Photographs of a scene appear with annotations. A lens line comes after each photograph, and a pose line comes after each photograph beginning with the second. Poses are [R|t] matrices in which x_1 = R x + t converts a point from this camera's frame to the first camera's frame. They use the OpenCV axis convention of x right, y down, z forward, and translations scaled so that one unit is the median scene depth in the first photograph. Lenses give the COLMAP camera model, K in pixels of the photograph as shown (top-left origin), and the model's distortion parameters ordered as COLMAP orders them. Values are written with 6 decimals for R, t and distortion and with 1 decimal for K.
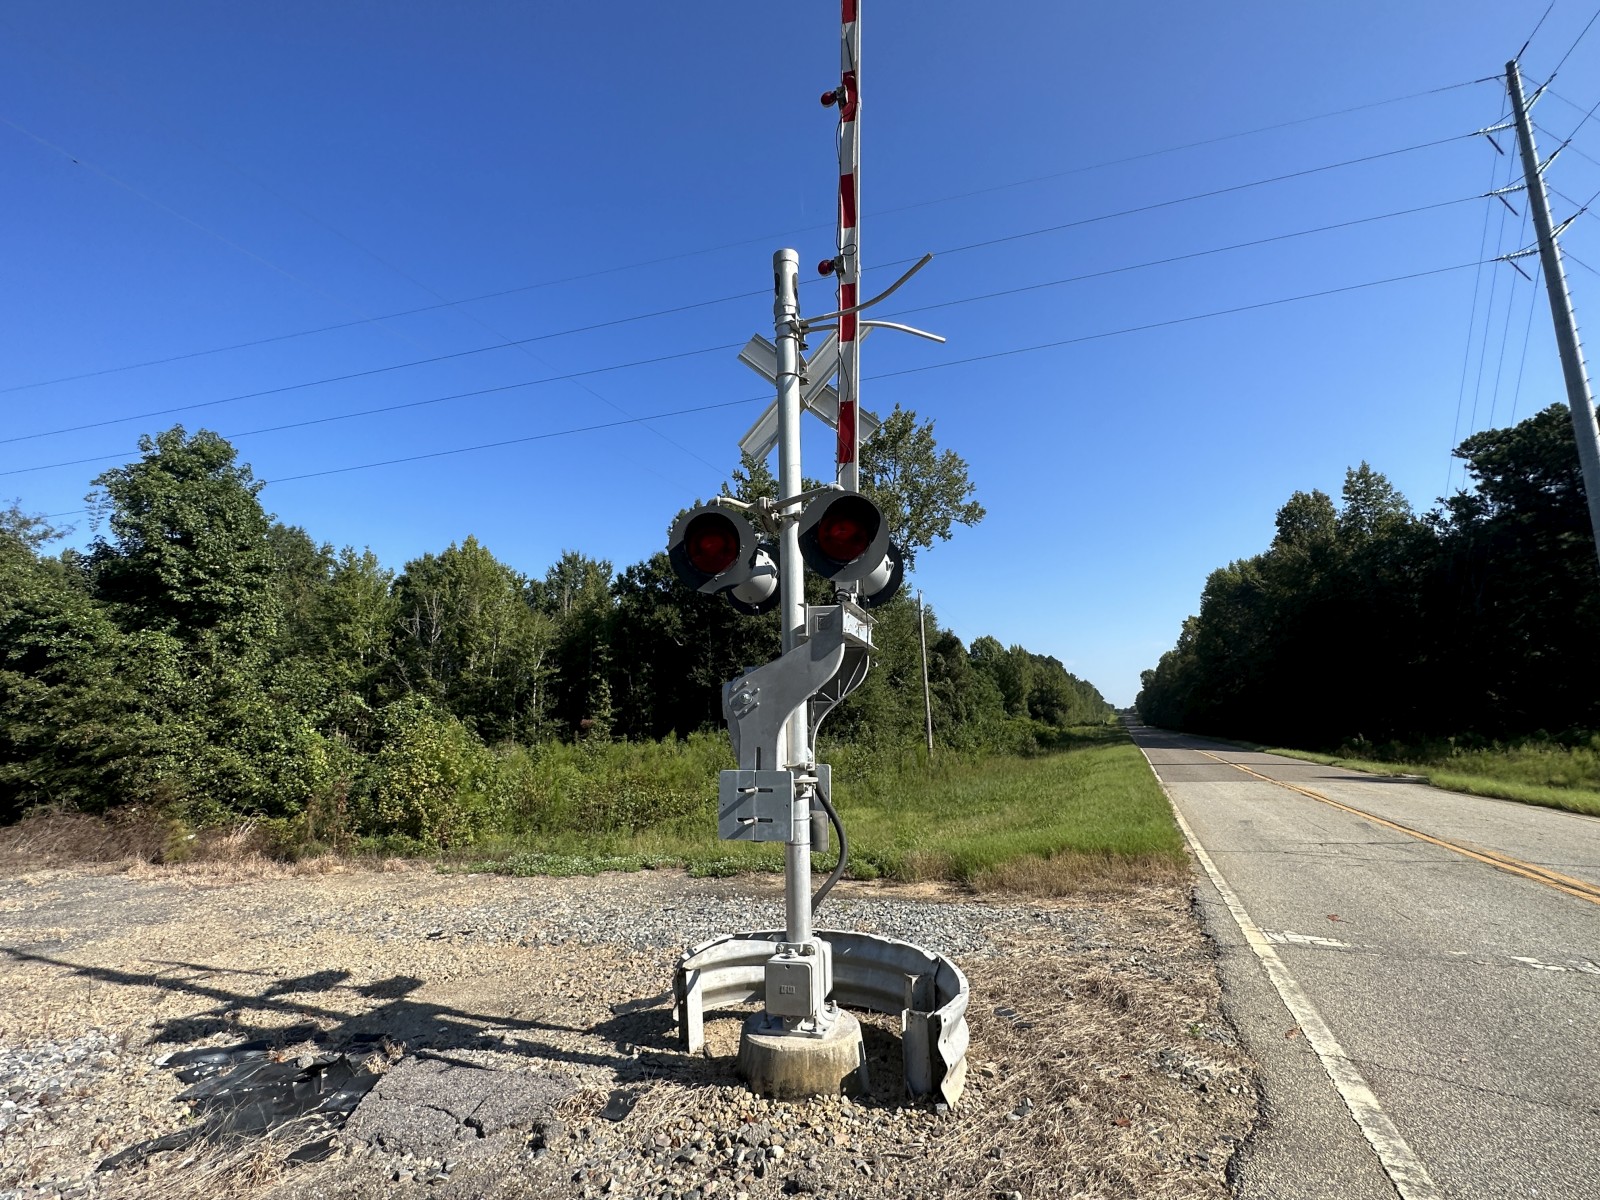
lens RADIAL K [[741.7, 0, 800.0], [0, 741.7, 600.0], [0, 0, 1]] dist [-0.002804, -0.000914]
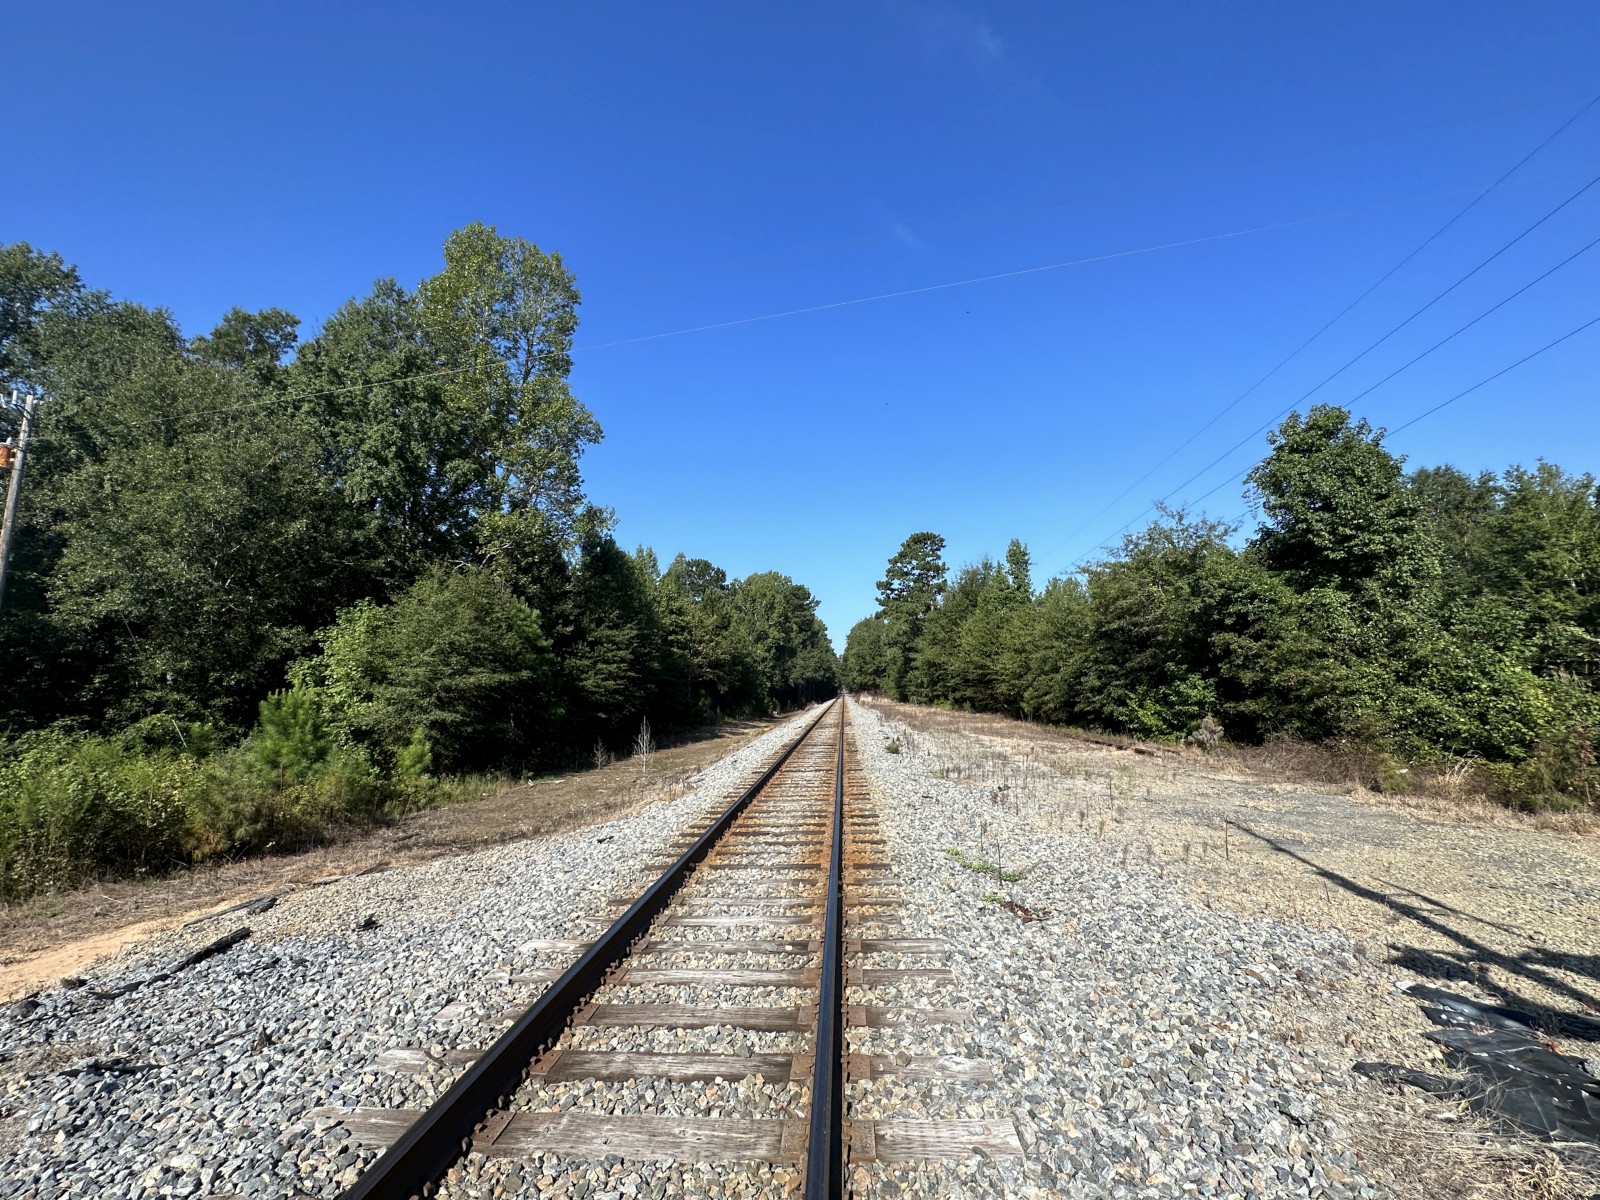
lens RADIAL K [[640.2, 0, 804.2], [0, 640.2, 598.0], [0, 0, 1]] dist [-0.001413, 0.000658]
pose [[0.147911, -0.140066, -0.979032, -0.023069], [0.188535, 0.975760, -0.111114, 0.020470], [0.970864, -0.168147, 0.170733, 0.057960]]
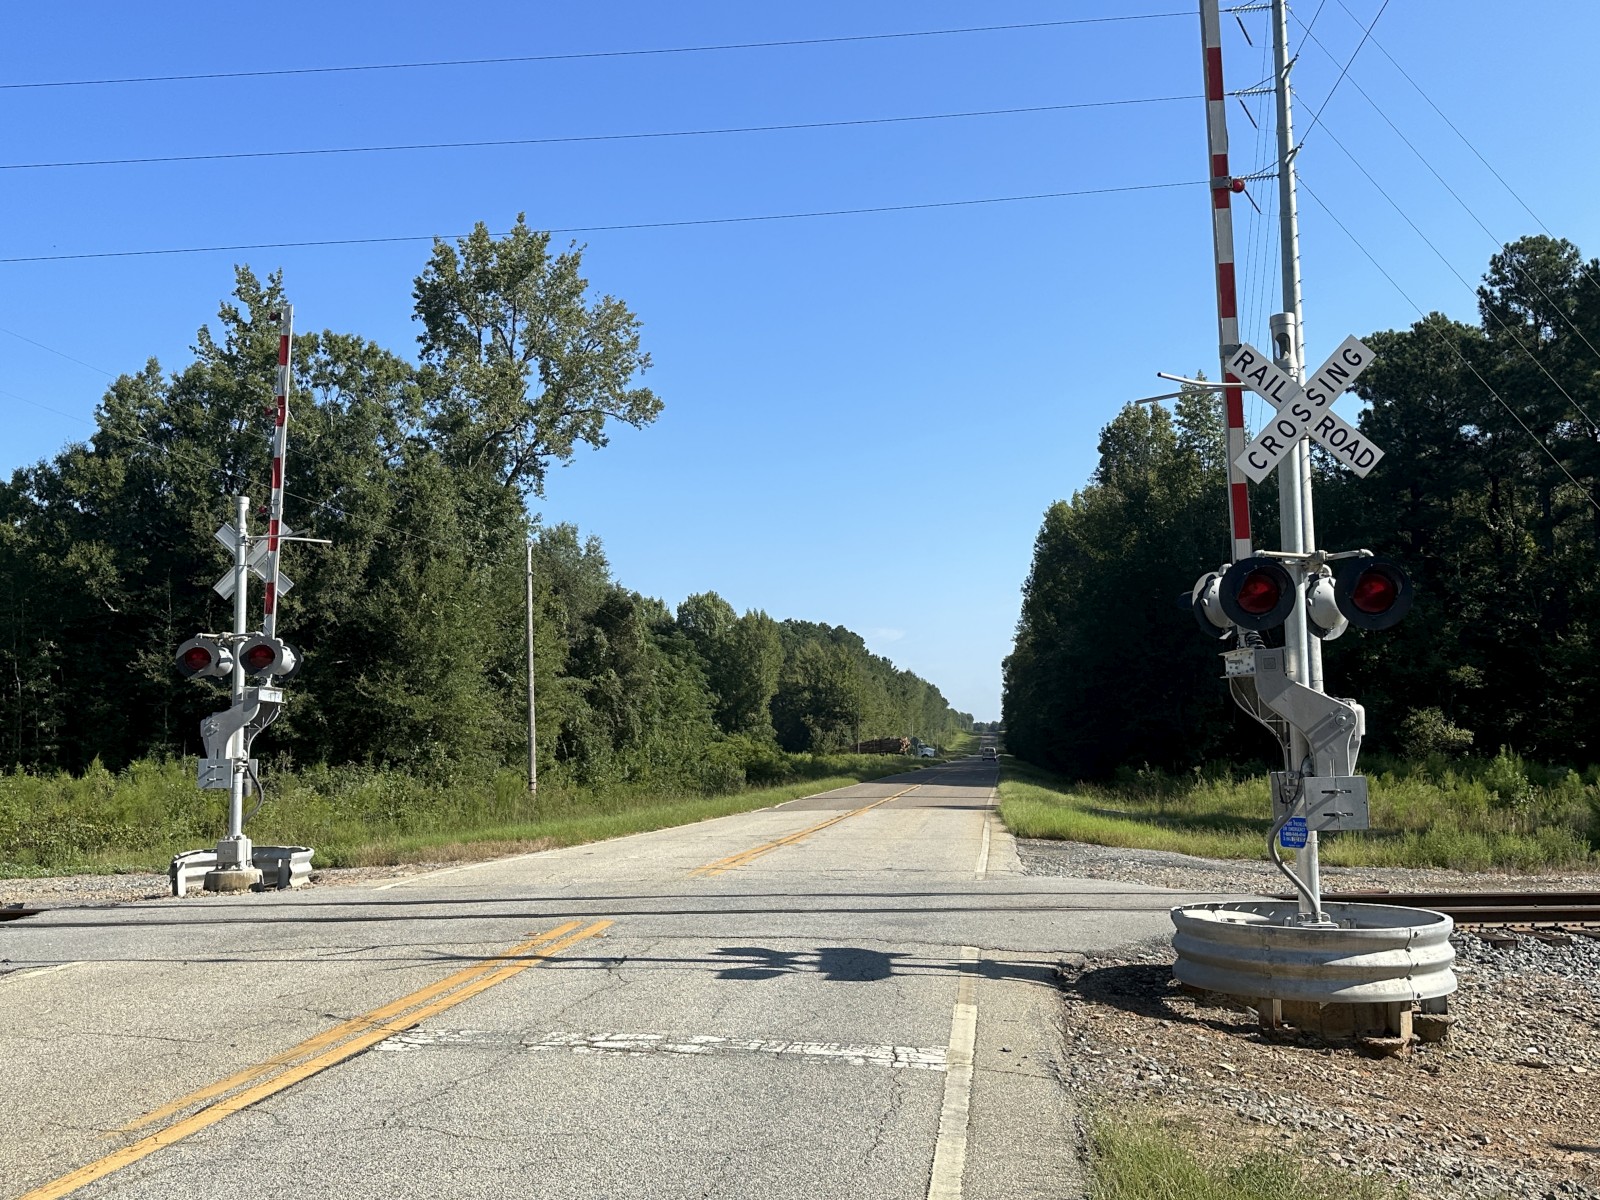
lens RADIAL K [[1489.6, 0, 795.2], [0, 1489.6, 601.5], [0, 0, 1]] dist [0.170489, -0.365315]
pose [[0.961802, 0.030040, 0.272093, 0.021251], [-0.048244, 0.997004, 0.060461, -0.035619], [-0.269461, -0.071279, 0.960370, -0.224927]]
